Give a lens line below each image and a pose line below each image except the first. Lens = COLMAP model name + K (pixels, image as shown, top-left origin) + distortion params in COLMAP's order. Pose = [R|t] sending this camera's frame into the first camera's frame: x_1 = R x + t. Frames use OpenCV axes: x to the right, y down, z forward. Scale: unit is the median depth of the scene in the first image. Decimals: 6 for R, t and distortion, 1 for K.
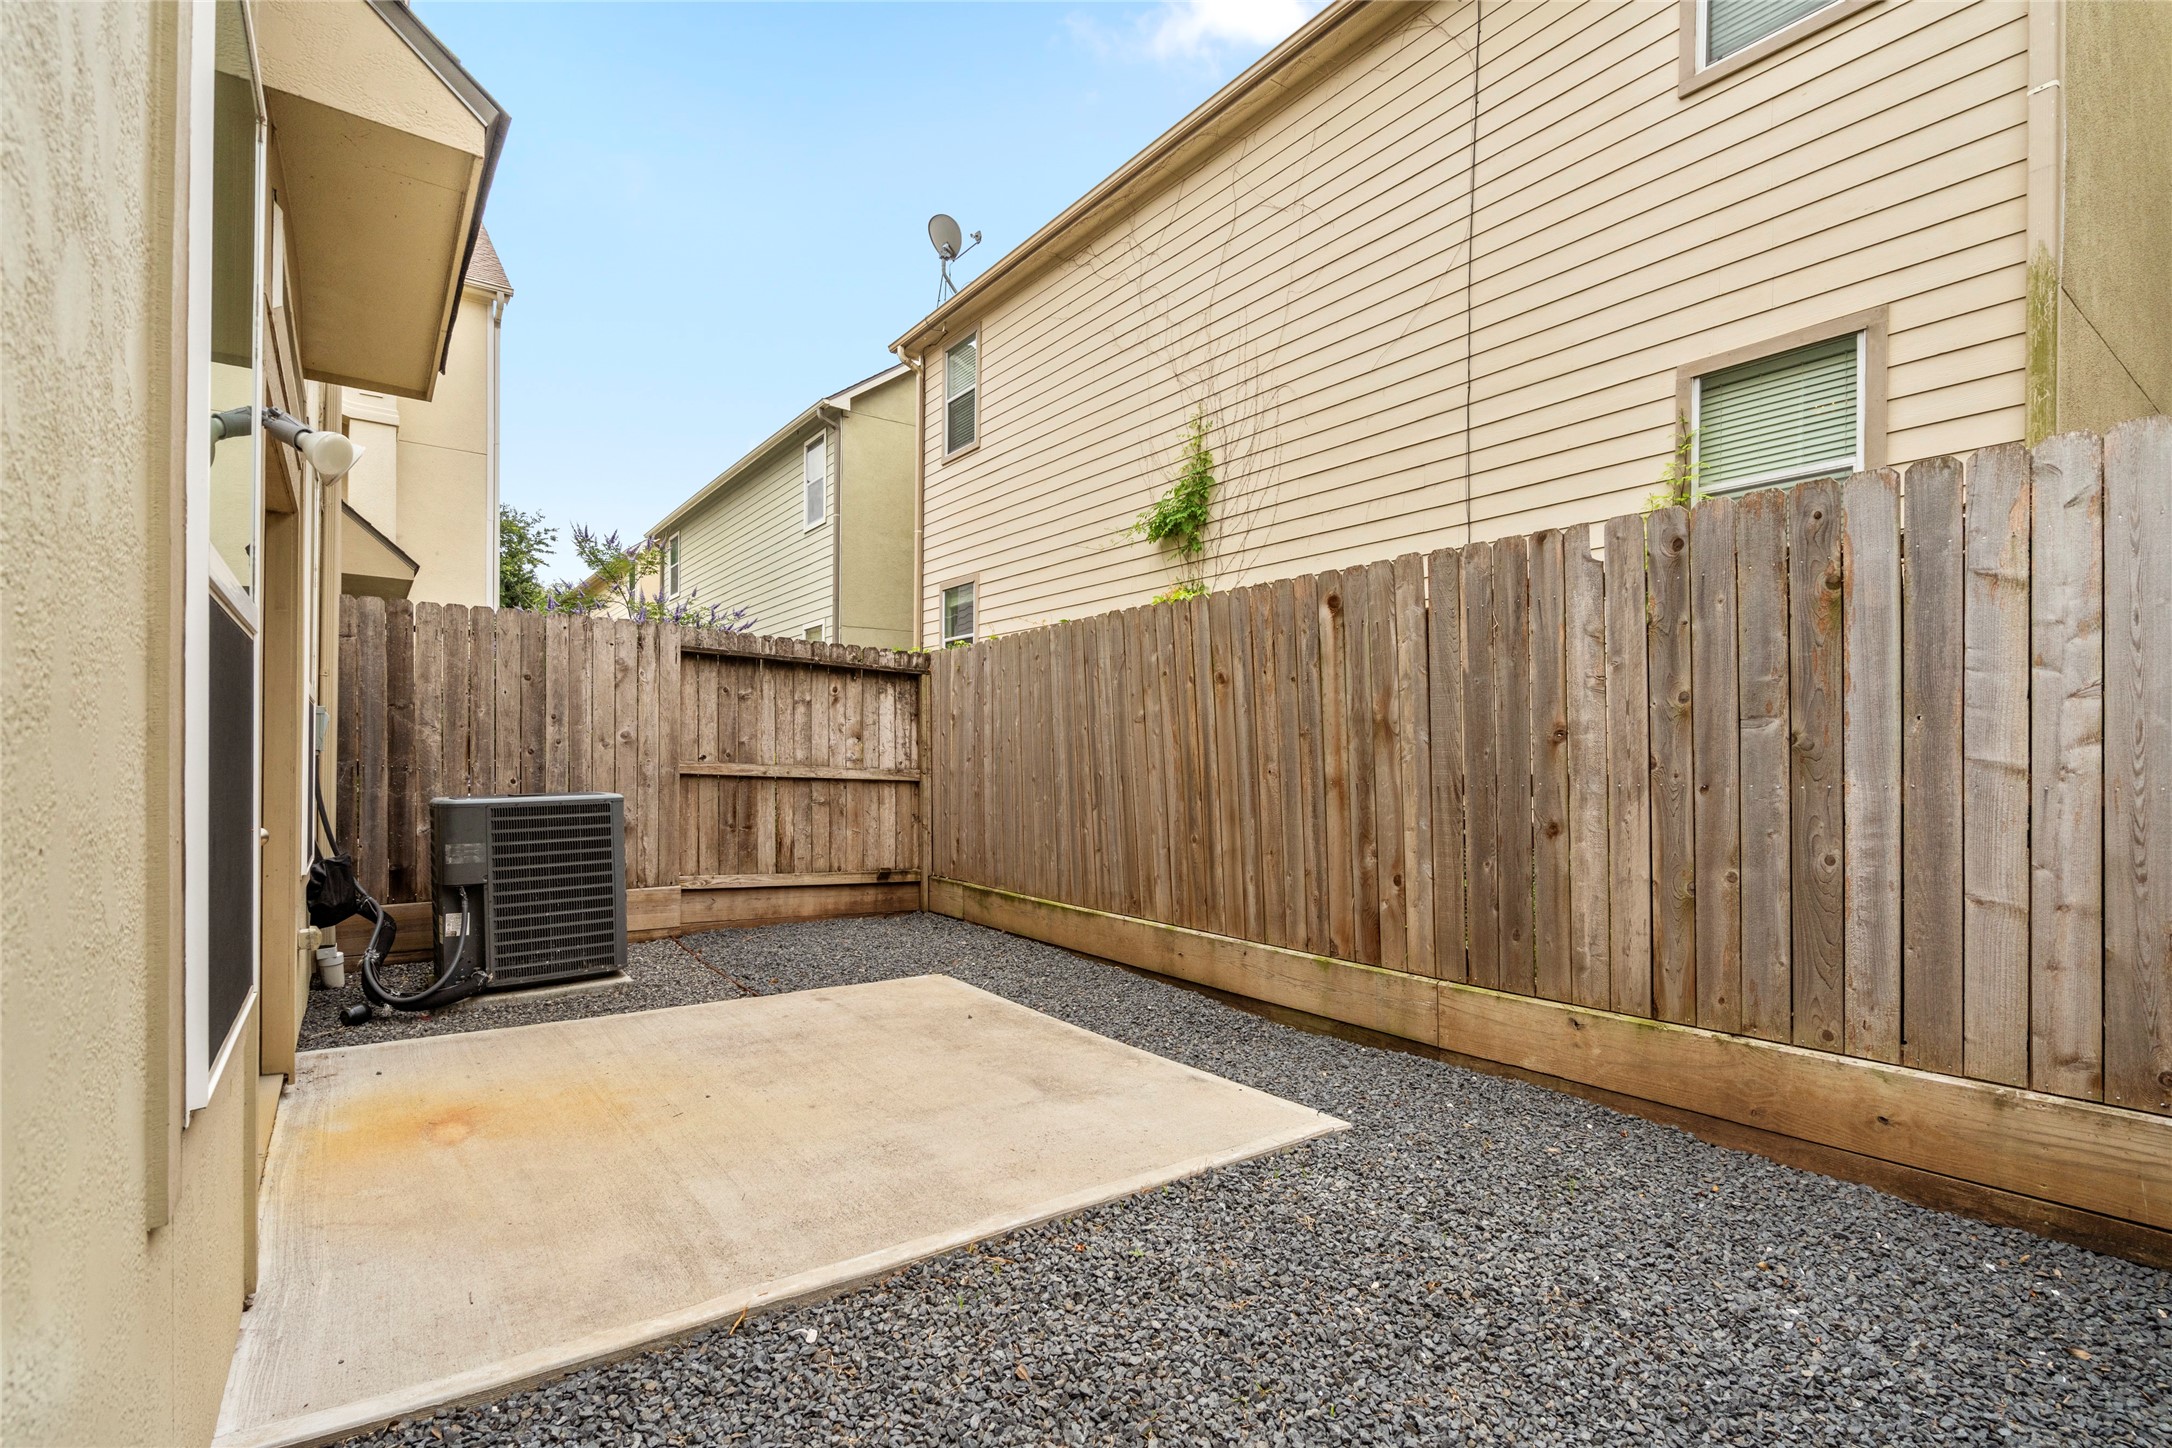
lens RADIAL K [[1004.3, 0, 1086.0], [0, 1004.3, 724.0], [0, 0, 1]] dist [0.000617, 0.000146]
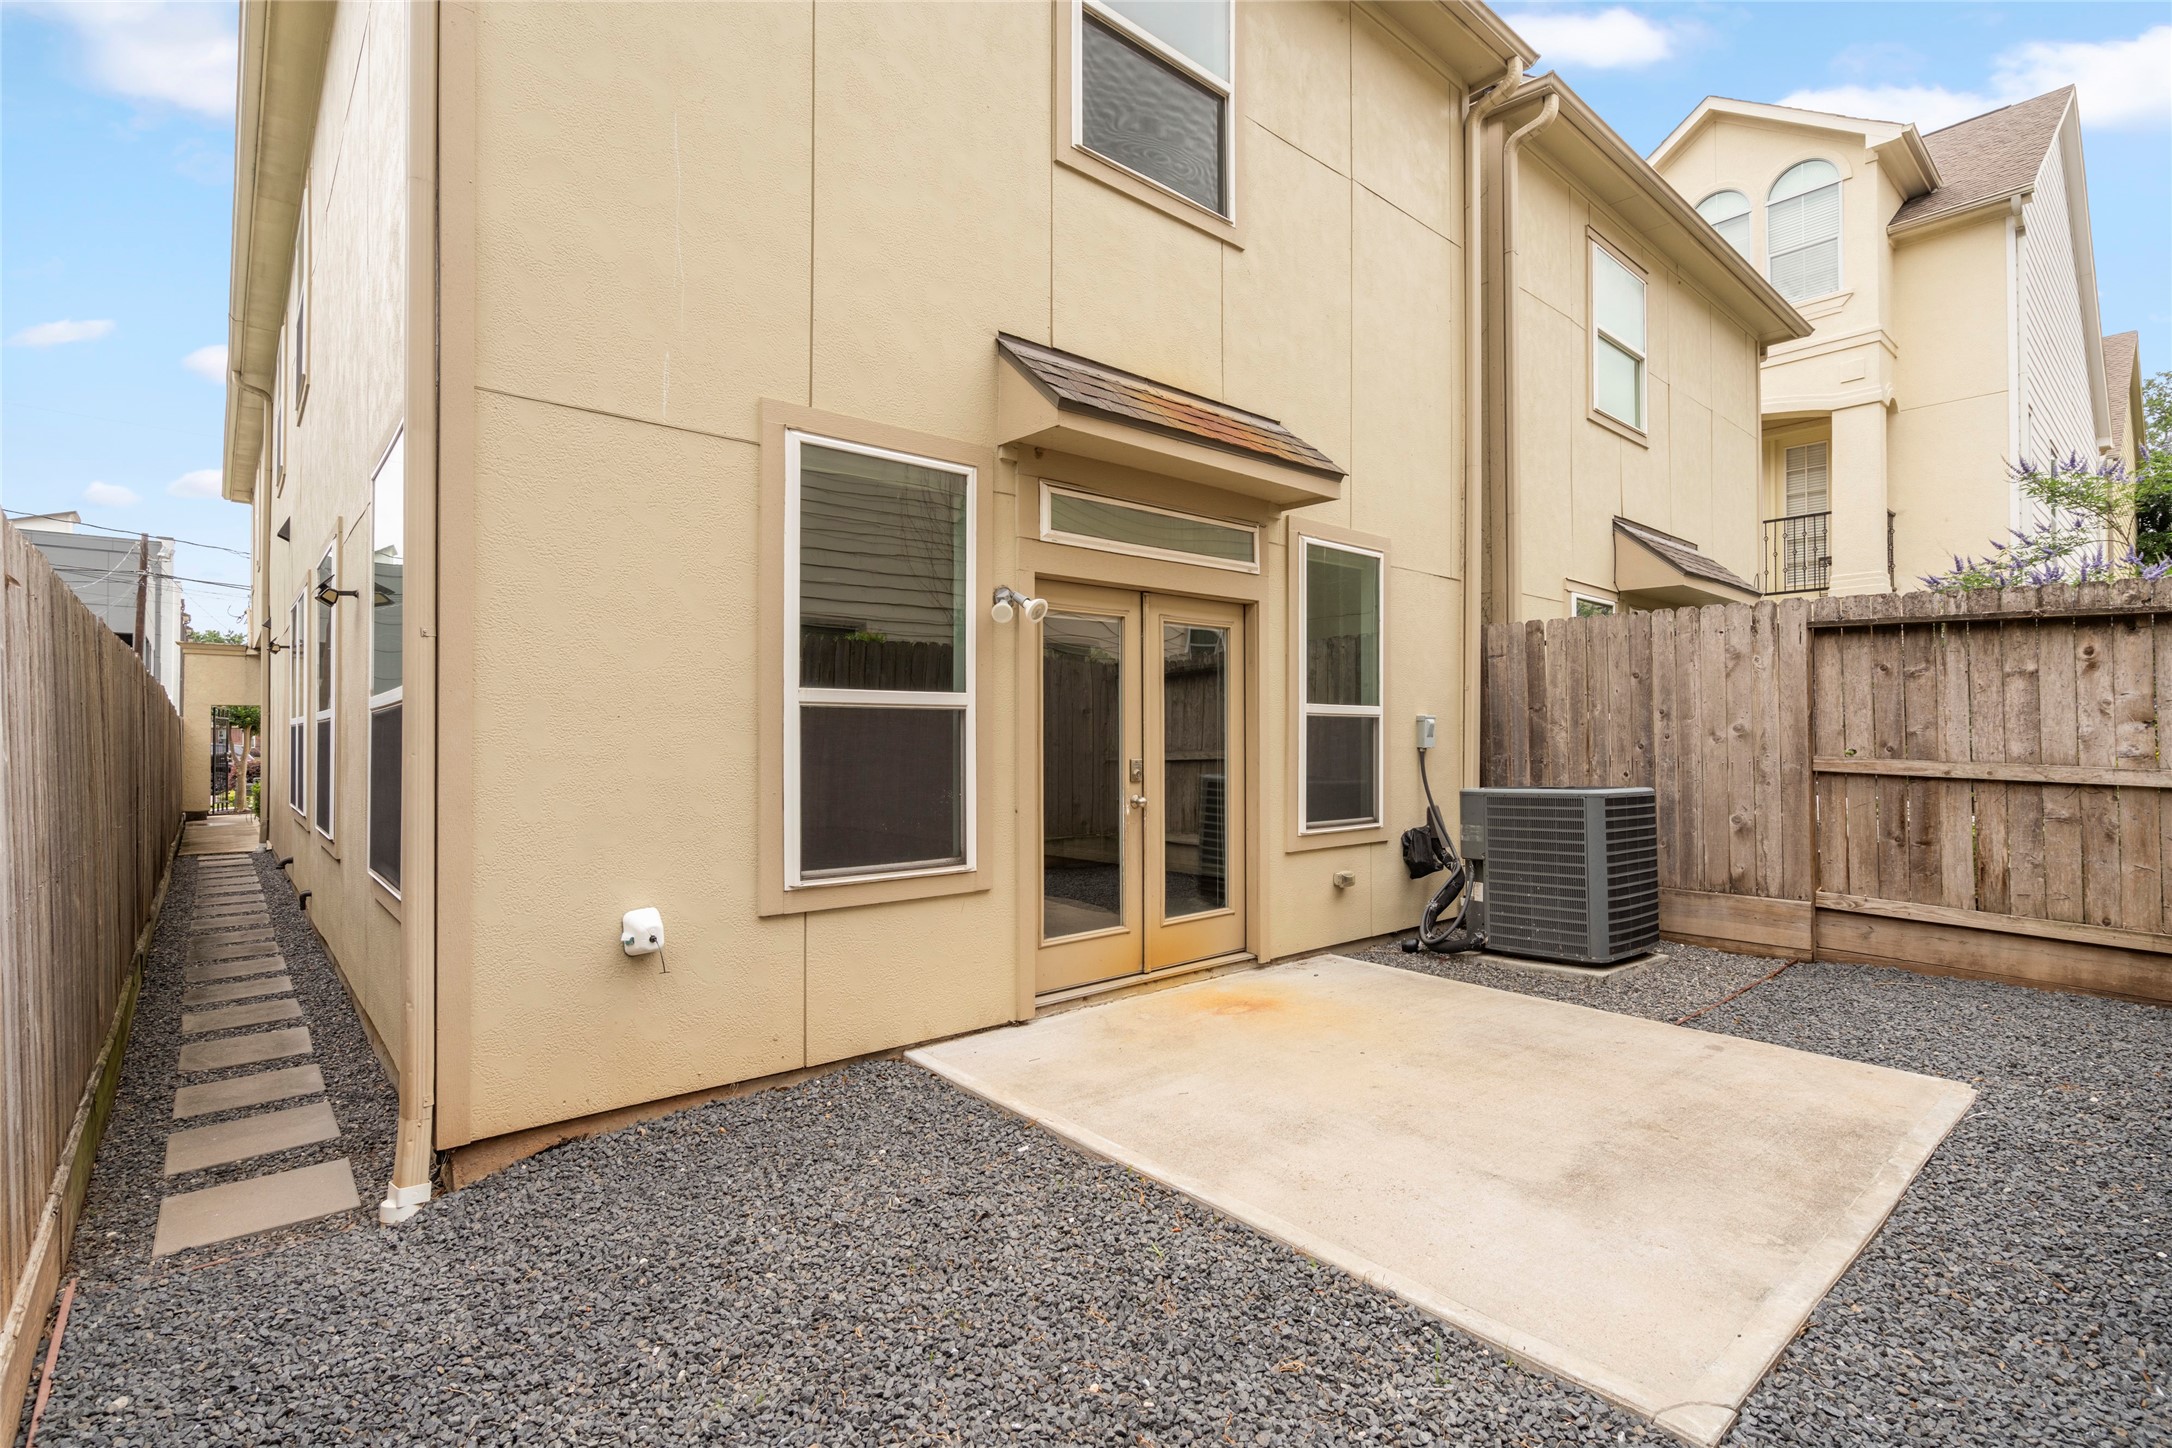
lens RADIAL K [[1004.3, 0, 1086.0], [0, 1004.3, 724.0], [0, 0, 1]] dist [0.000617, 0.000146]
pose [[0.082029, -0.020984, -0.996409, 0.421539], [0.039575, 0.999058, -0.017781, -0.000010], [0.995844, -0.037974, 0.082782, 0.333806]]
